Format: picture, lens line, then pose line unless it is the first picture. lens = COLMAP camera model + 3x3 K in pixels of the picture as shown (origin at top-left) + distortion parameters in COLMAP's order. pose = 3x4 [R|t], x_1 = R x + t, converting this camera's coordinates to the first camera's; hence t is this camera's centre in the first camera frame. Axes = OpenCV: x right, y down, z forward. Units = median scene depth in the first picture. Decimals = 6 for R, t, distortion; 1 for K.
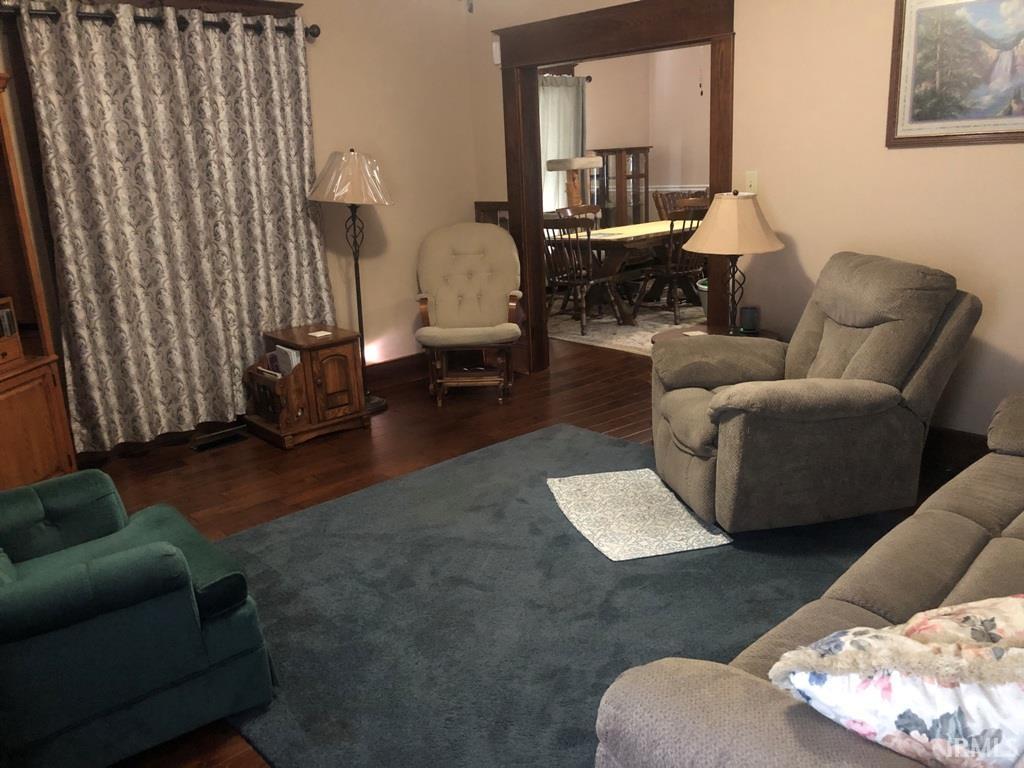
lens RADIAL K [[829.5, 0, 512.0], [0, 829.5, 384.0], [0, 0, 1]] dist [0.003690, -0.006502]
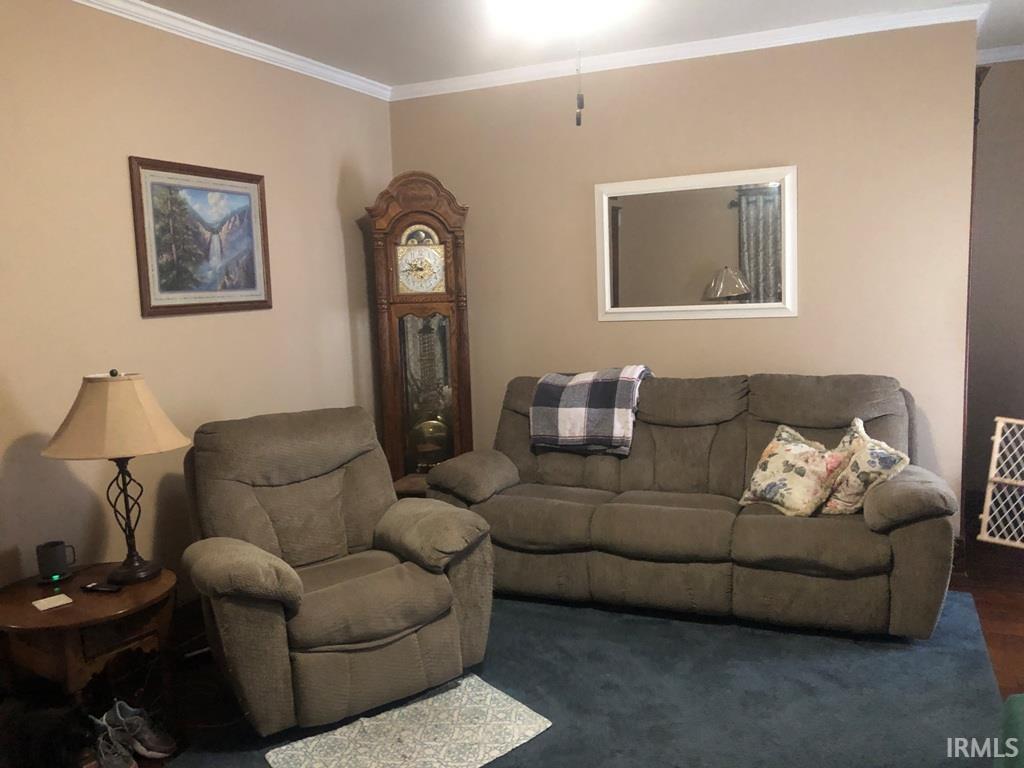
lens RADIAL K [[829.5, 0, 512.0], [0, 829.5, 384.0], [0, 0, 1]] dist [0.003690, -0.006502]
pose [[-0.391581, -0.044889, 0.919048, -0.600941], [0.301485, 0.937415, 0.174241, -0.274382], [-0.869351, 0.345309, -0.353540, 1.079617]]
